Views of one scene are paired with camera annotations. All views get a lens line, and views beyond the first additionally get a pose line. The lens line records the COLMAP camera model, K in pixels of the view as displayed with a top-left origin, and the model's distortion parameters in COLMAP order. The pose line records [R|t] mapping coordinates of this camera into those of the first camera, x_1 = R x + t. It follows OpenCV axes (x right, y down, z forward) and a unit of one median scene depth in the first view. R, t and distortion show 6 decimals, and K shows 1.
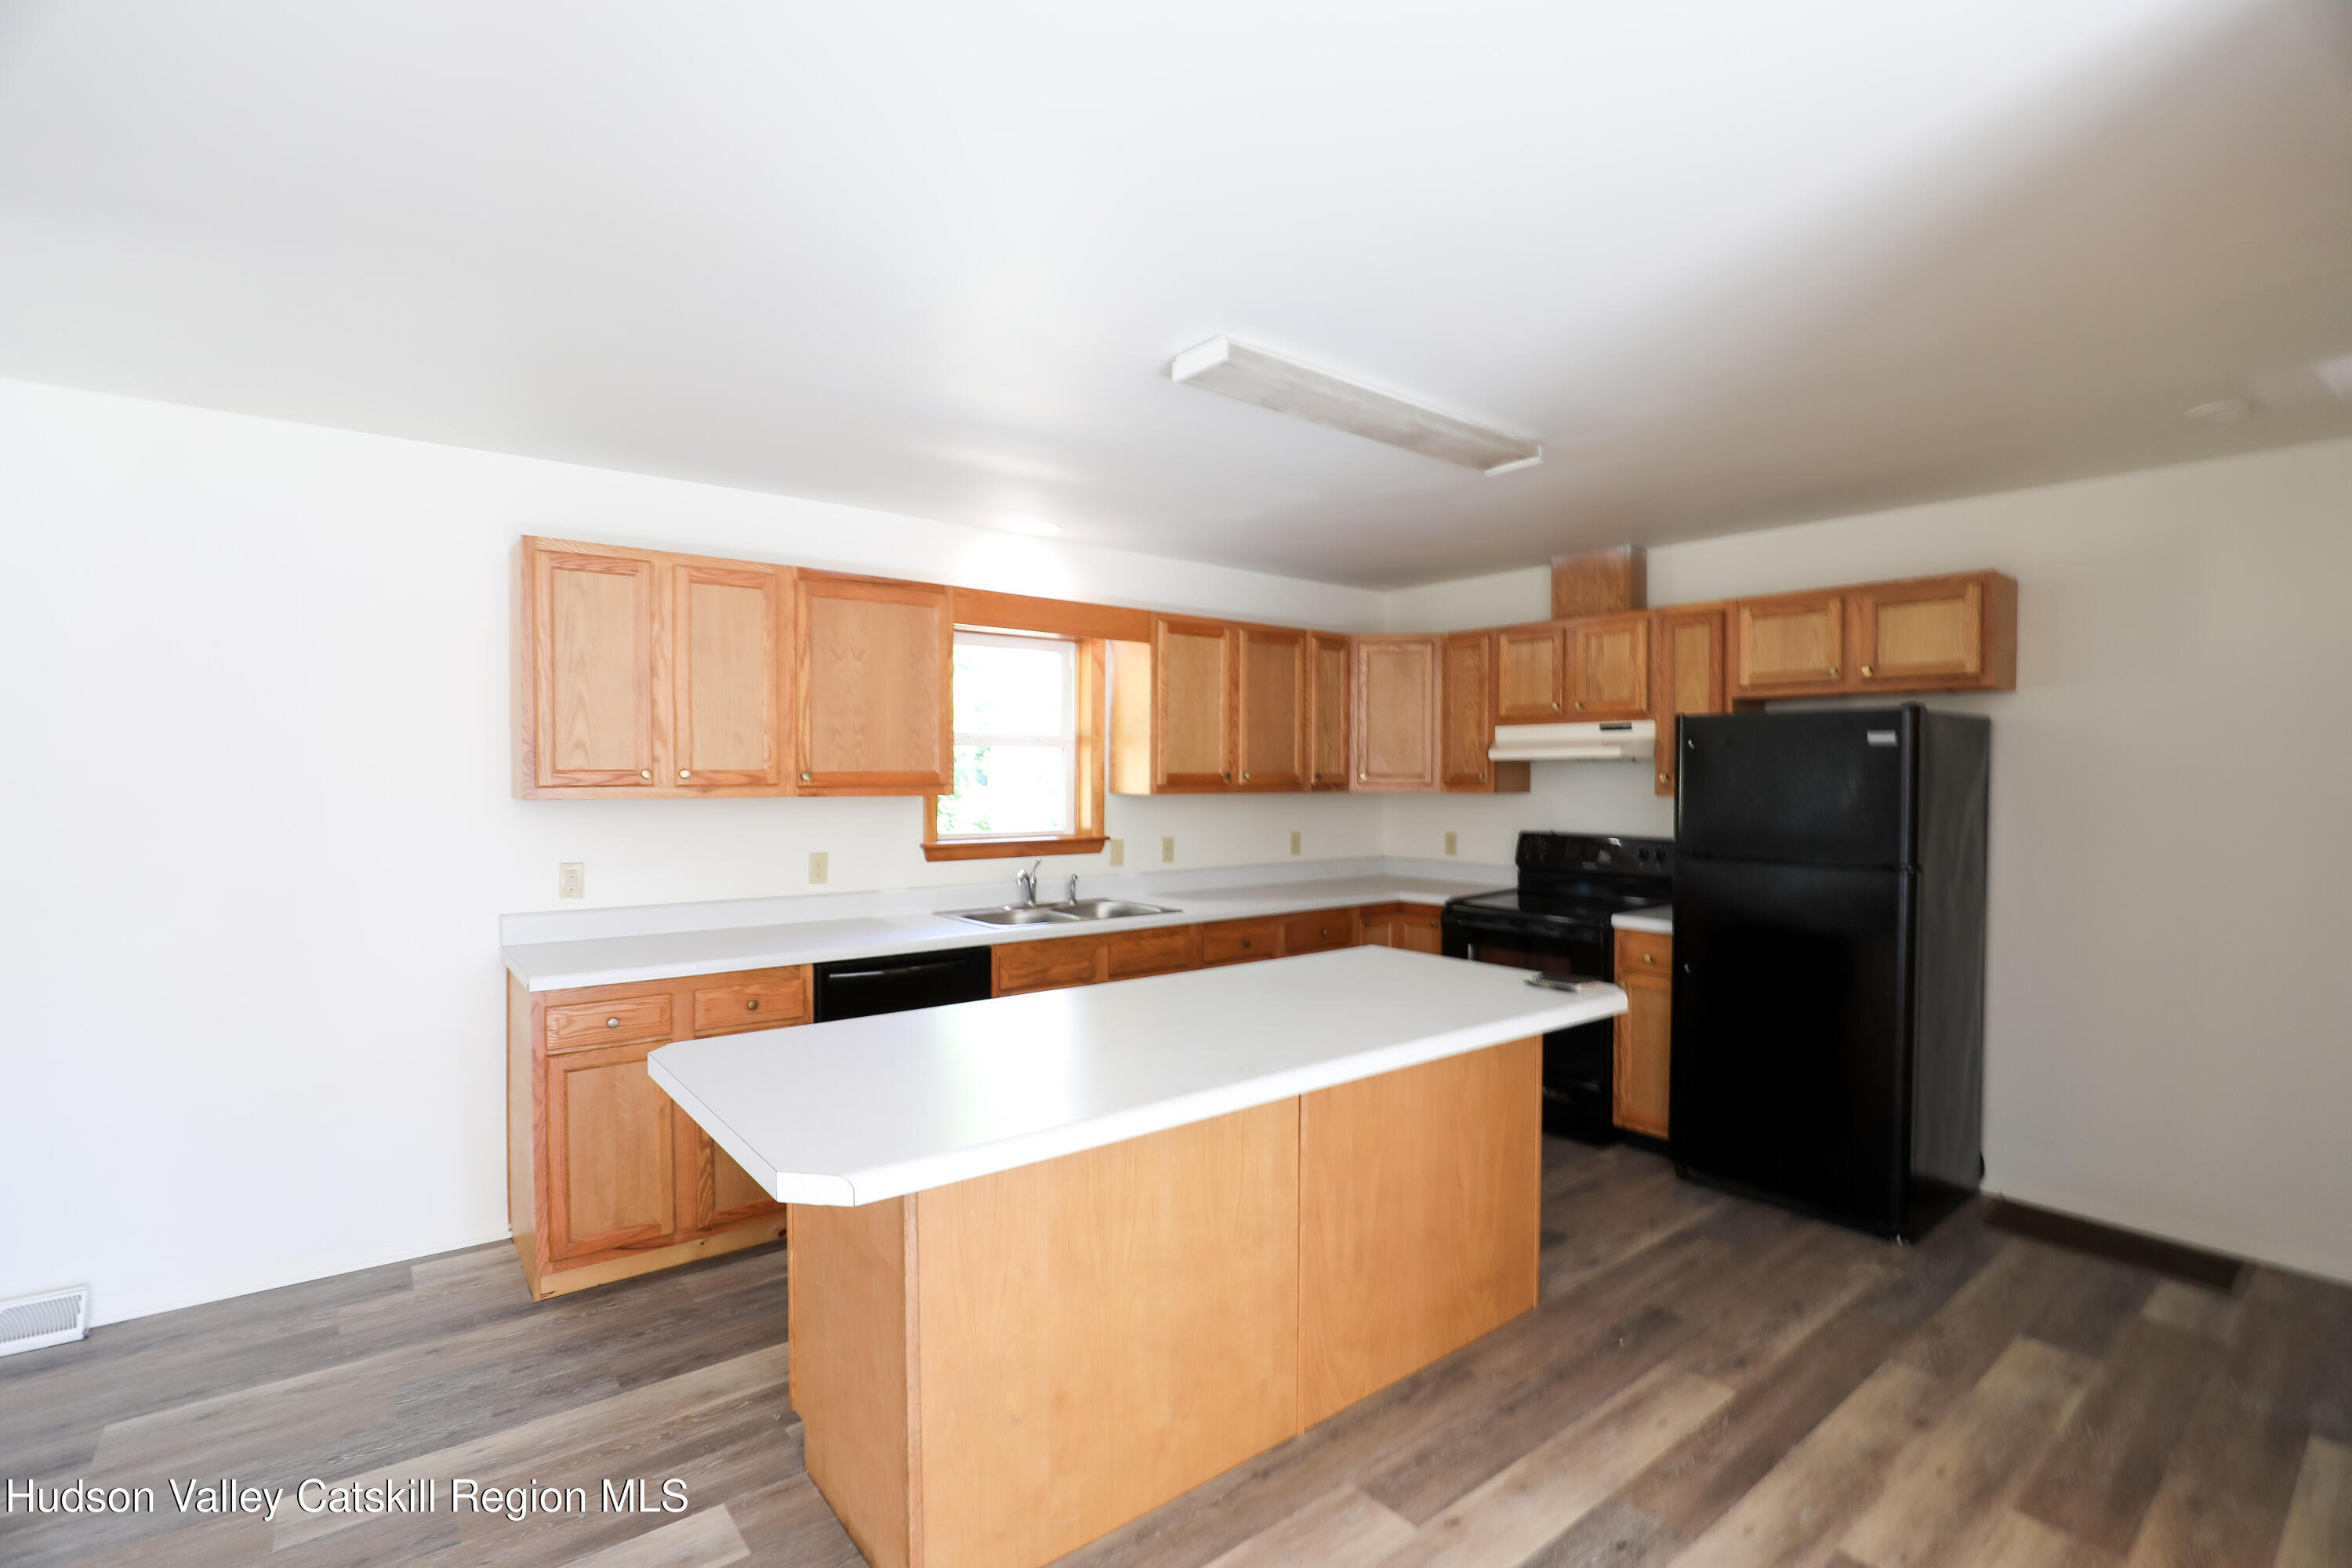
lens RADIAL K [[1069.9, 0, 1172.4], [0, 1069.9, 791.6], [0, 0, 1]] dist [-0.025410, -0.000357]
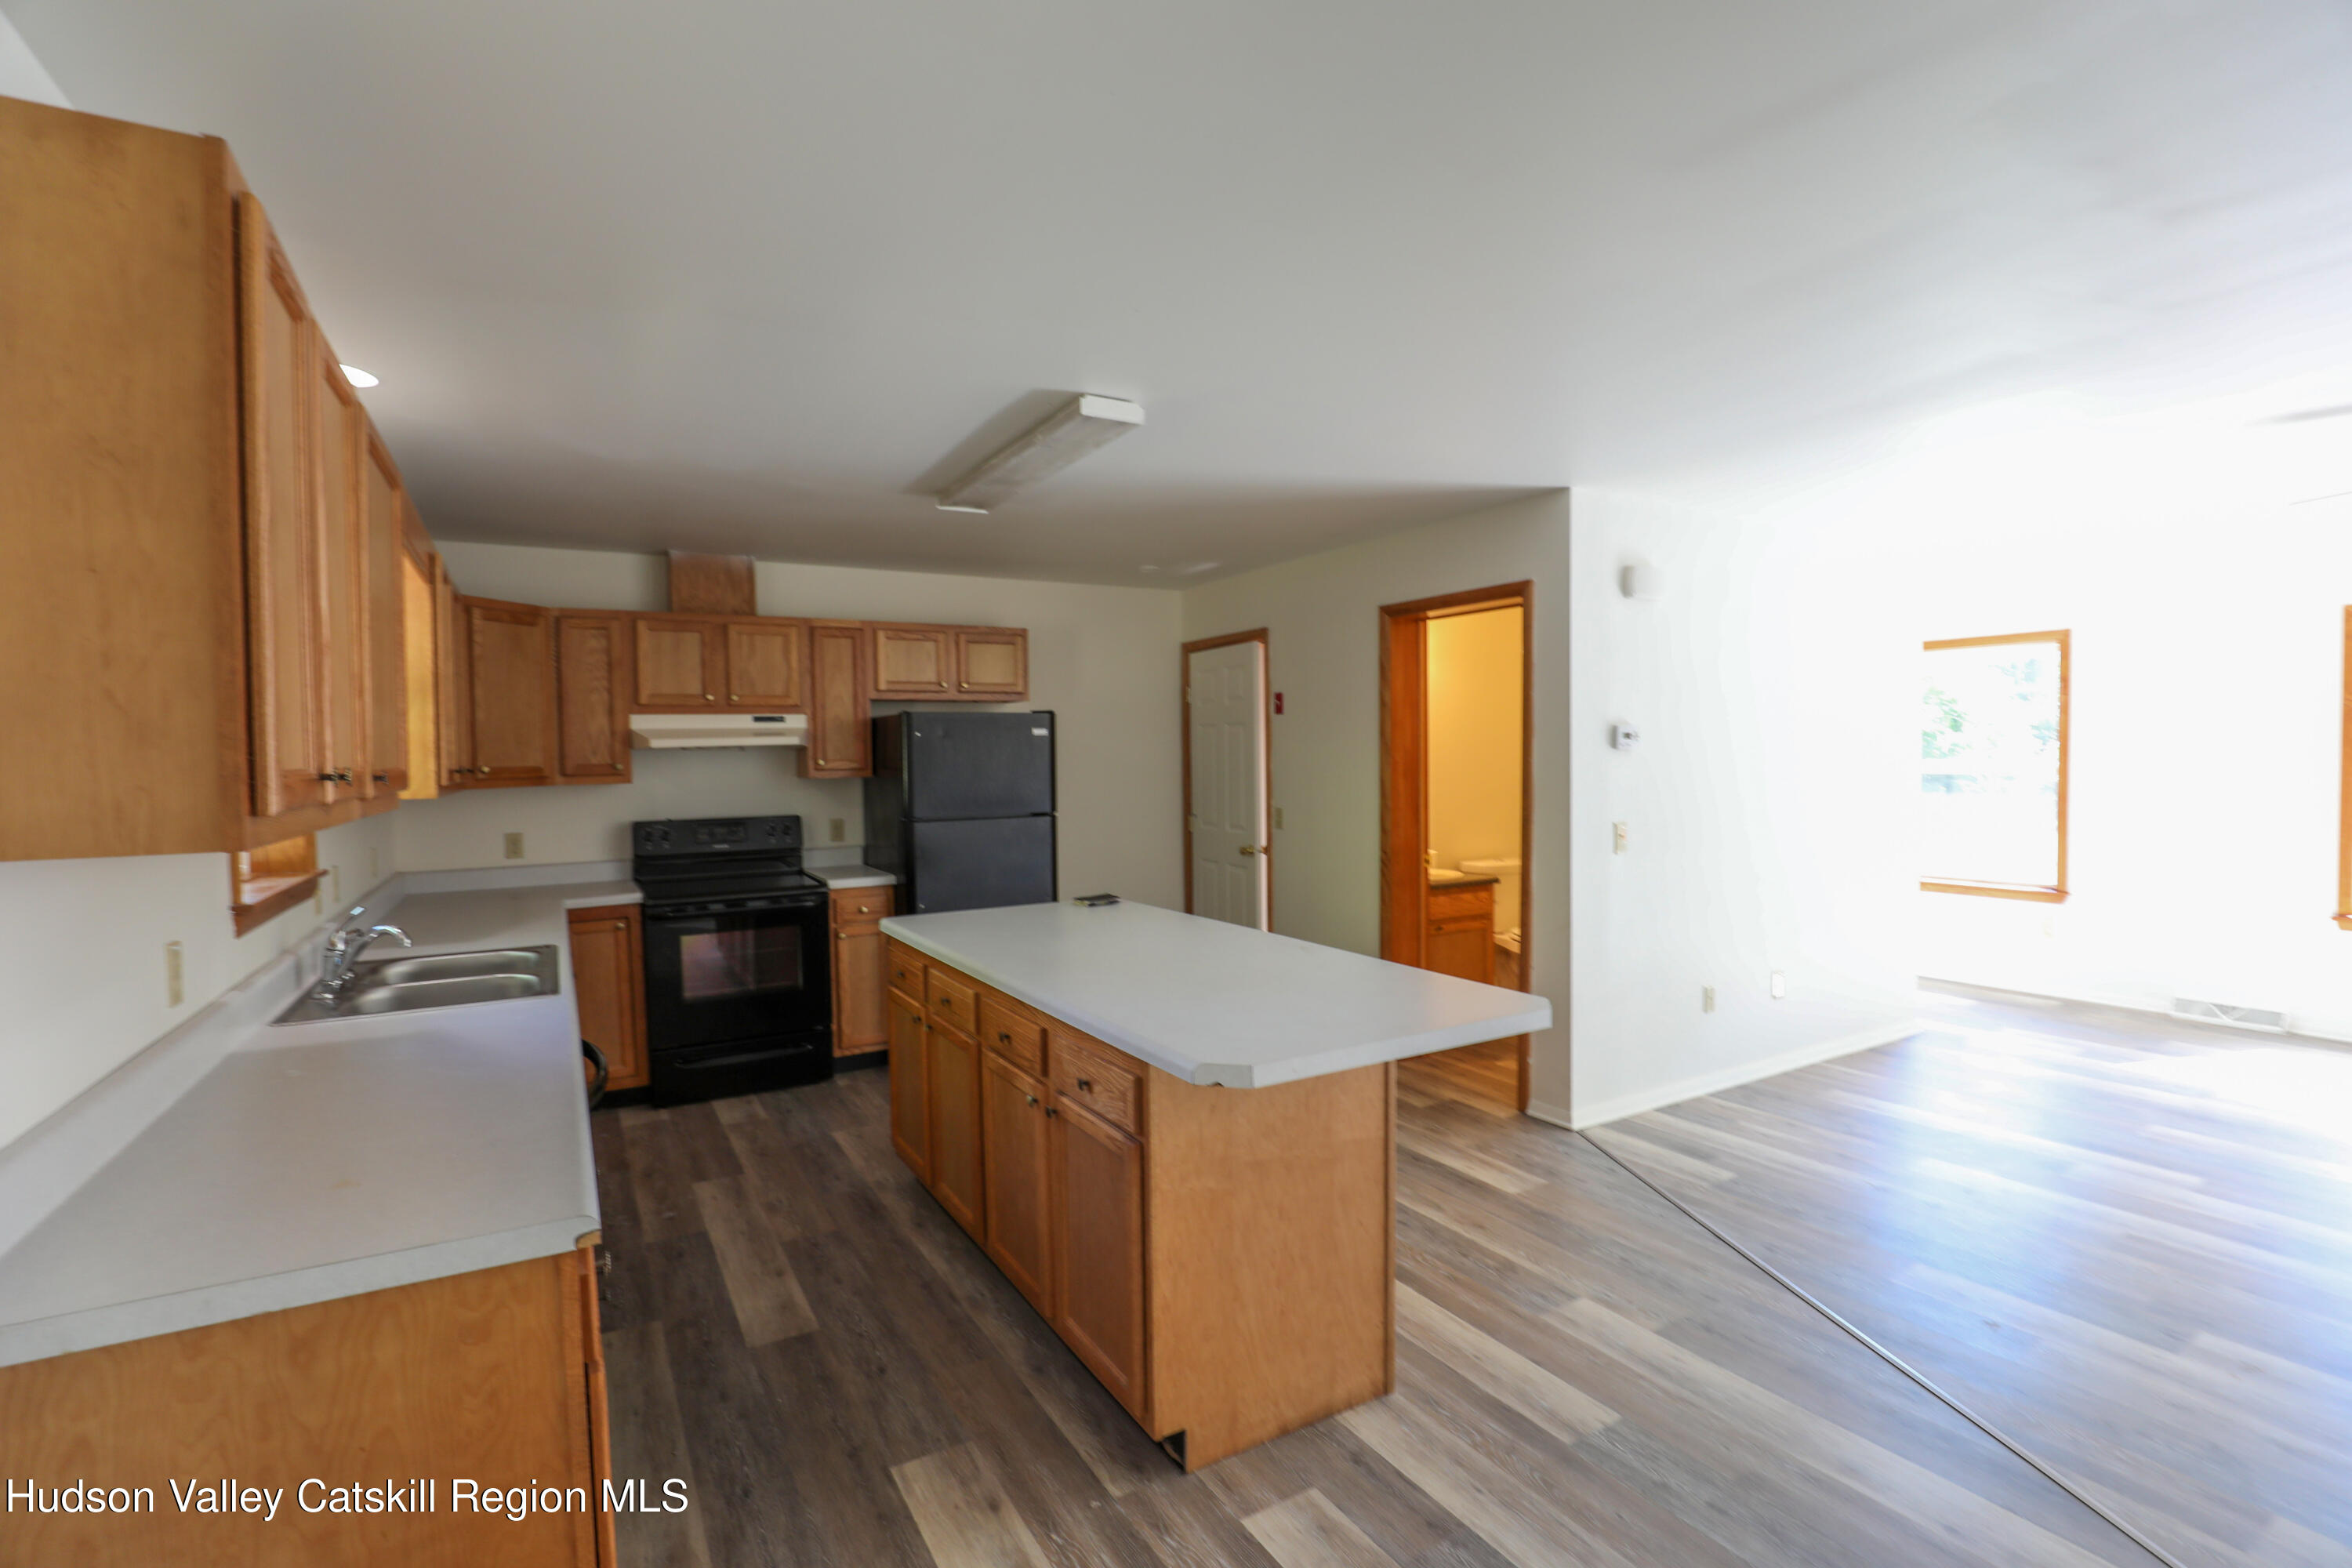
lens RADIAL K [[1069.9, 0, 1164.0], [0, 1069.9, 783.6], [0, 0, 1]] dist [-0.025410, -0.000357]
pose [[0.143613, -0.035345, 0.989002, -0.625850], [0.035632, 0.998899, 0.030525, -0.011249], [-0.988992, 0.030857, 0.144715, 0.417168]]
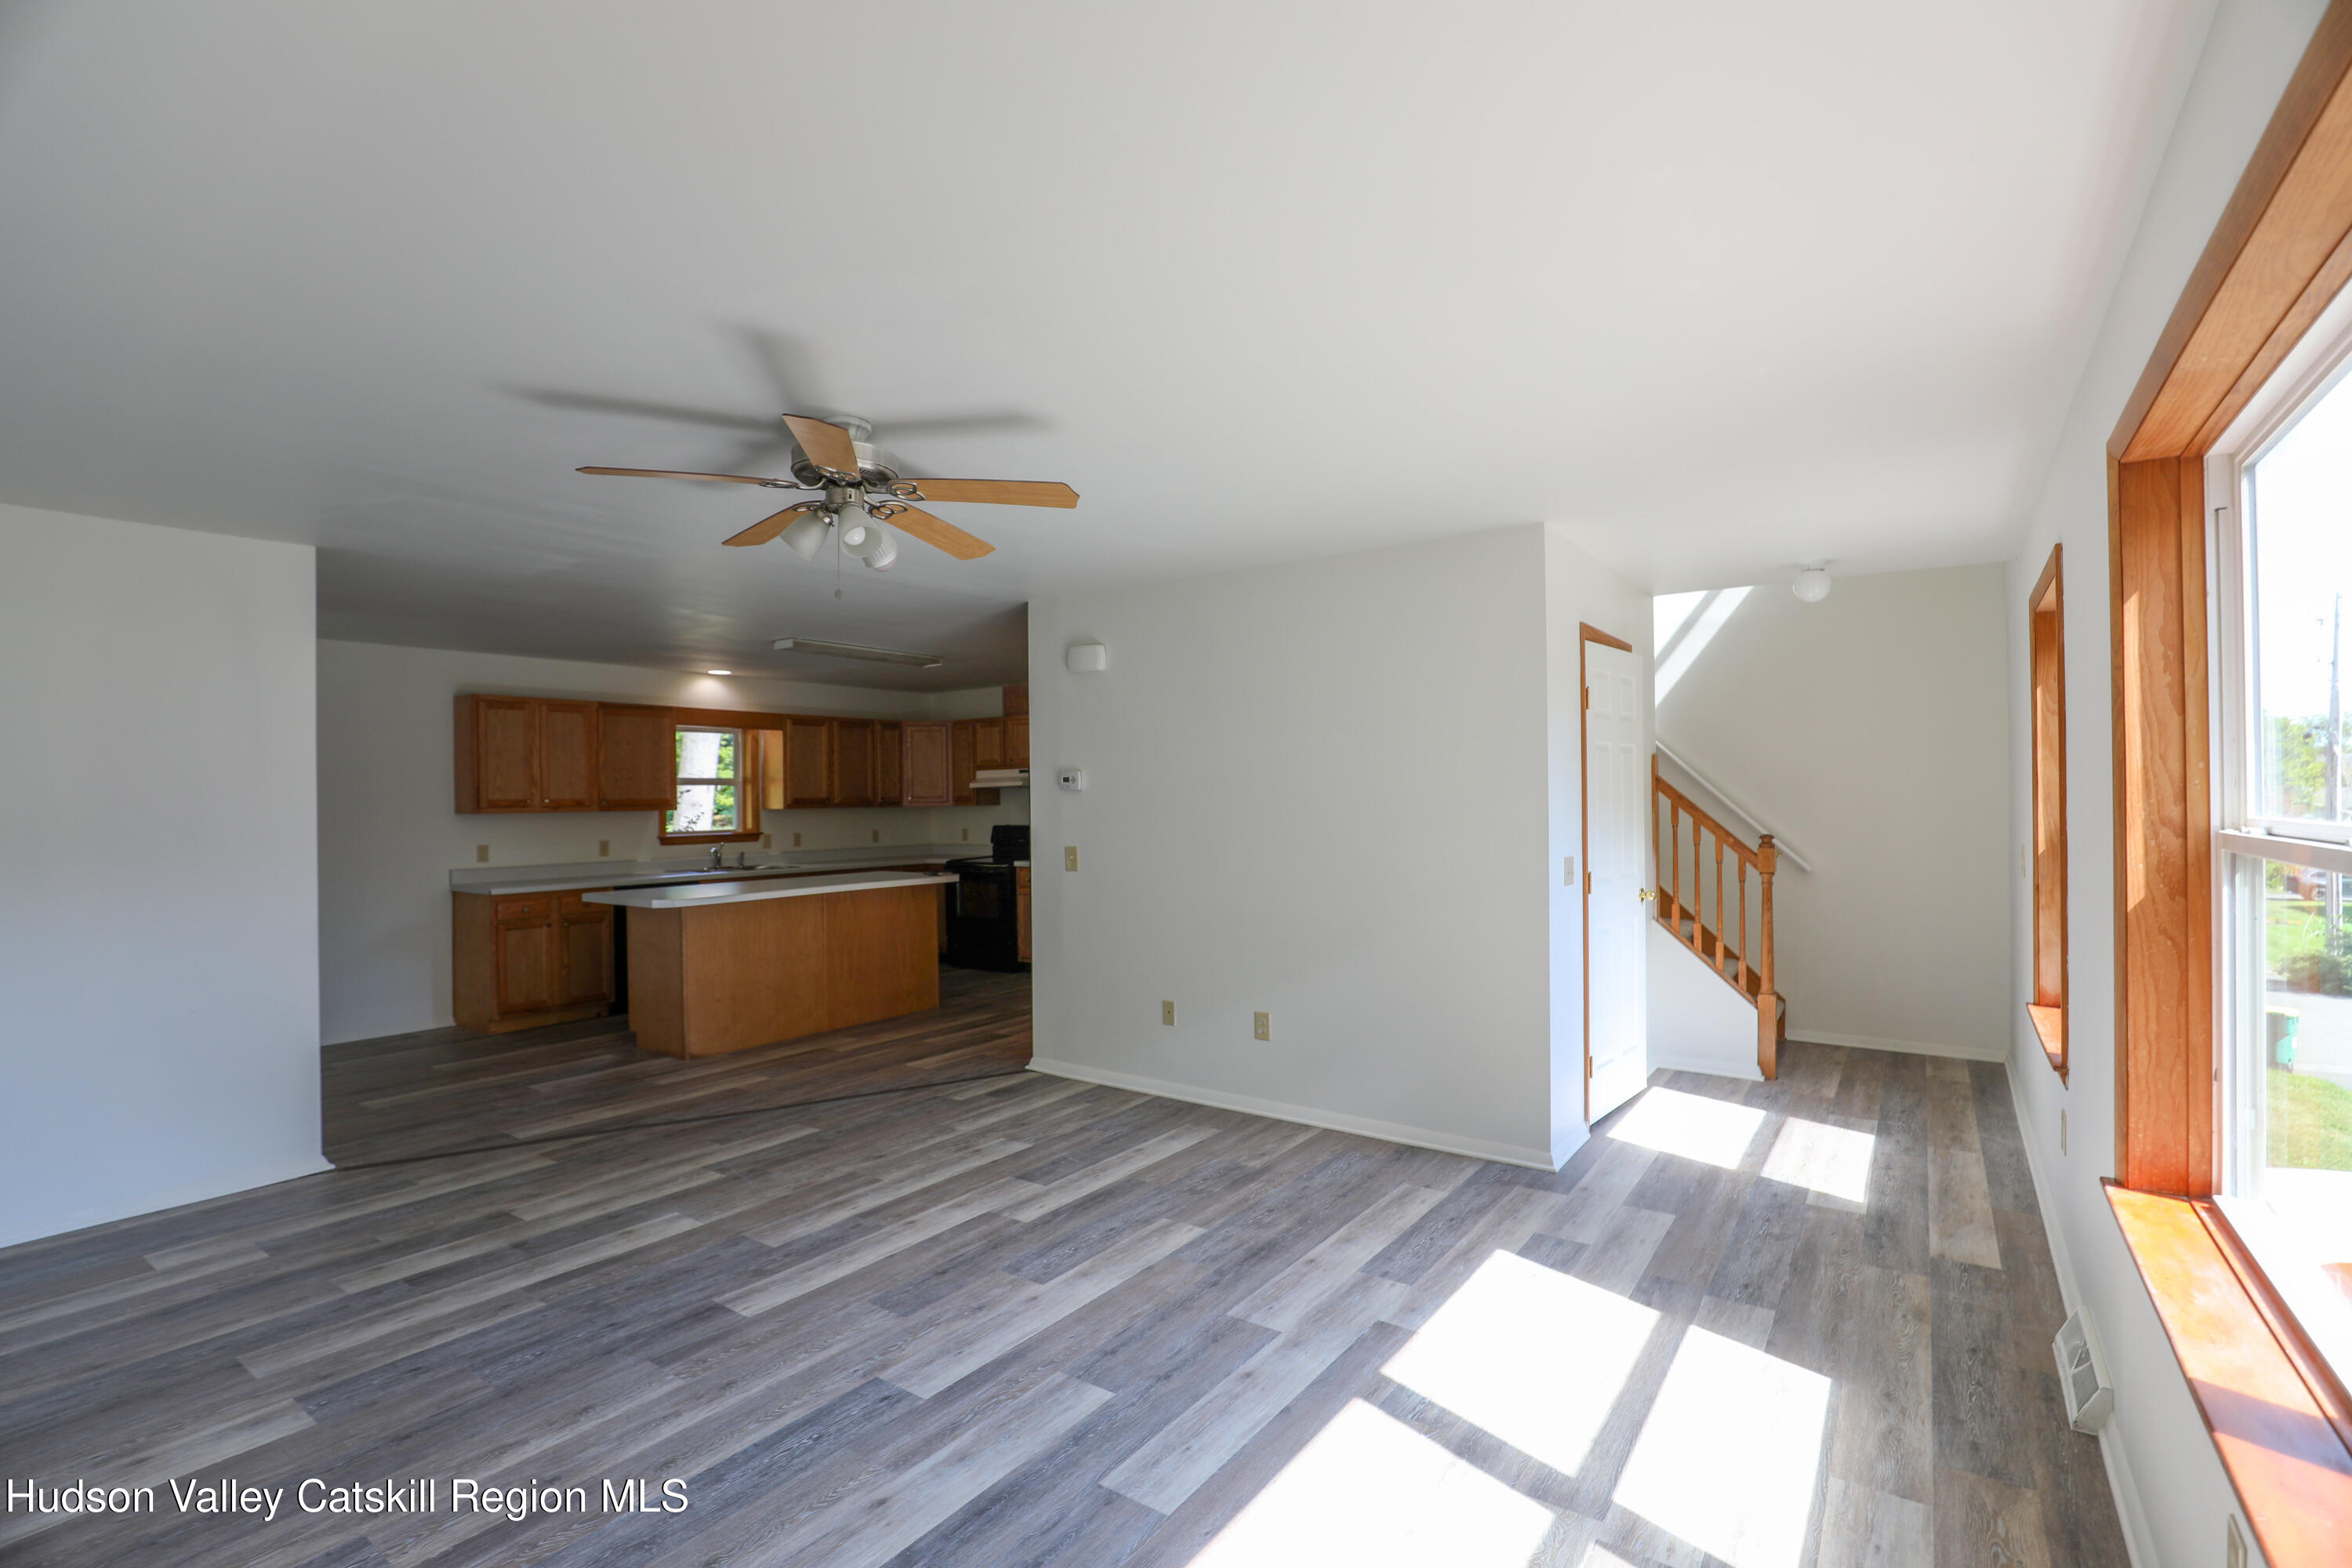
lens RADIAL K [[1069.9, 0, 1163.0], [0, 1069.9, 783.0], [0, 0, 1]] dist [-0.025410, -0.000357]
pose [[0.962982, -0.015665, 0.269109, 0.118130], [0.025363, 0.999147, -0.032596, 0.035198], [-0.268368, 0.038215, 0.962558, -1.009080]]
